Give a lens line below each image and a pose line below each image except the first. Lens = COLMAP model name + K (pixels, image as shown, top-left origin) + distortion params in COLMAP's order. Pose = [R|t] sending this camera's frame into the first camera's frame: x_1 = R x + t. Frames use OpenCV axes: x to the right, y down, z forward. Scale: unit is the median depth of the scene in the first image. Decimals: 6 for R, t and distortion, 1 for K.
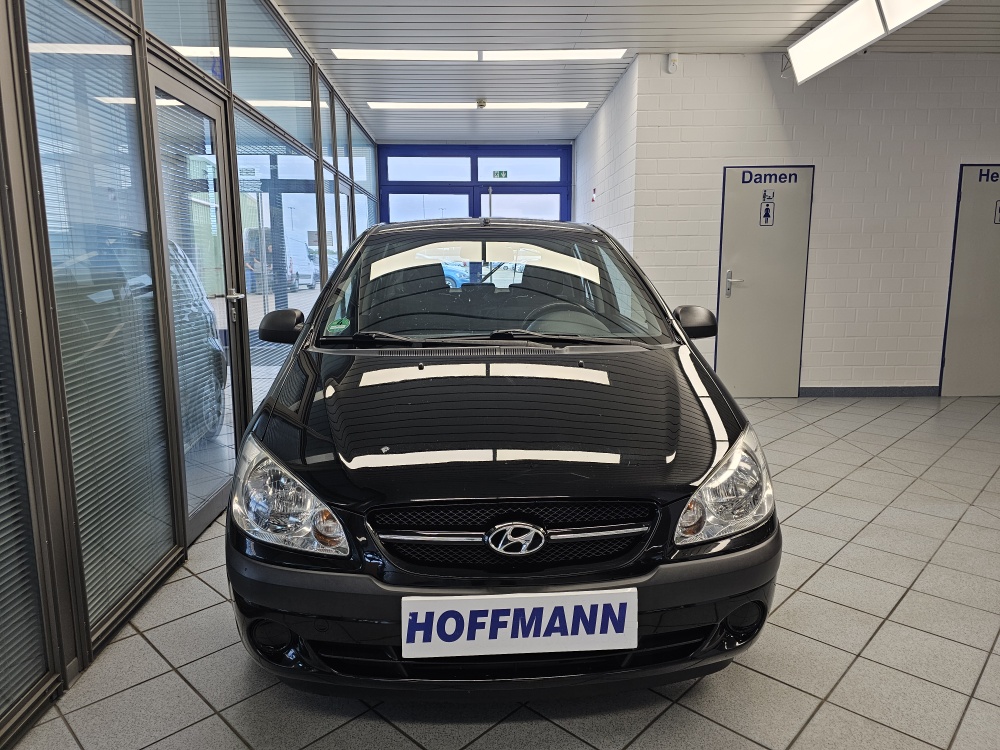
lens RADIAL K [[683.3, 0, 490.5], [0, 683.3, 373.1], [0, 0, 1]] dist [0.070965, -0.059286]
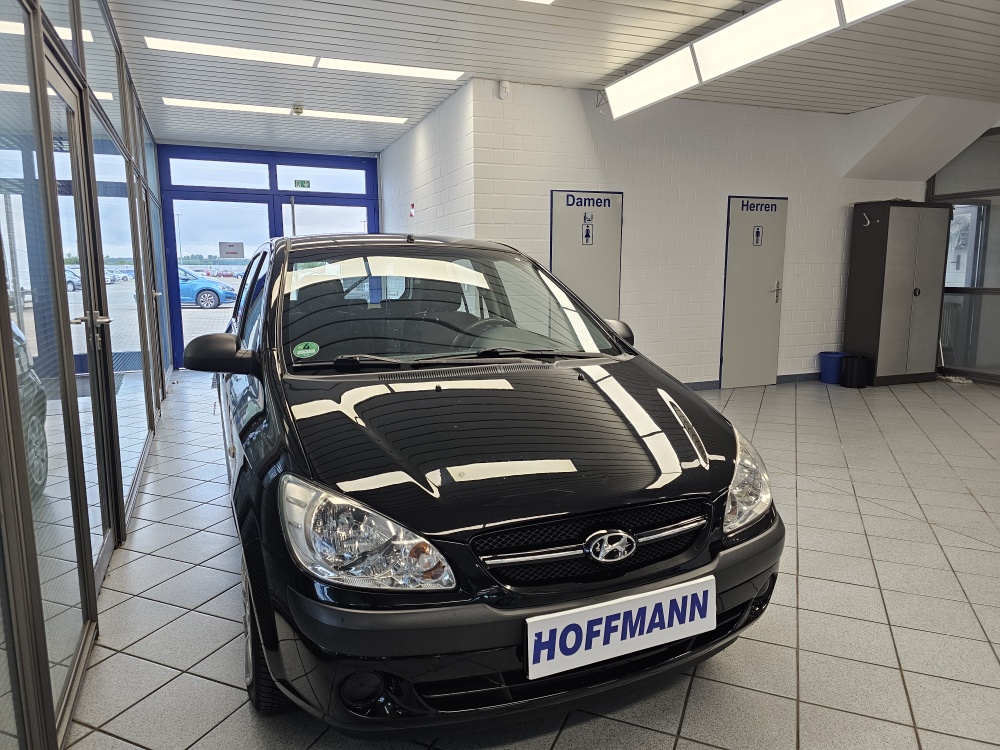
lens RADIAL K [[683.3, 0, 508.1], [0, 683.3, 379.4], [0, 0, 1]] dist [0.070965, -0.059286]
pose [[0.937167, -0.054786, 0.344553, -0.126024], [0.057921, 0.998320, 0.001198, -0.006648], [-0.344040, 0.018834, 0.938766, 0.016604]]
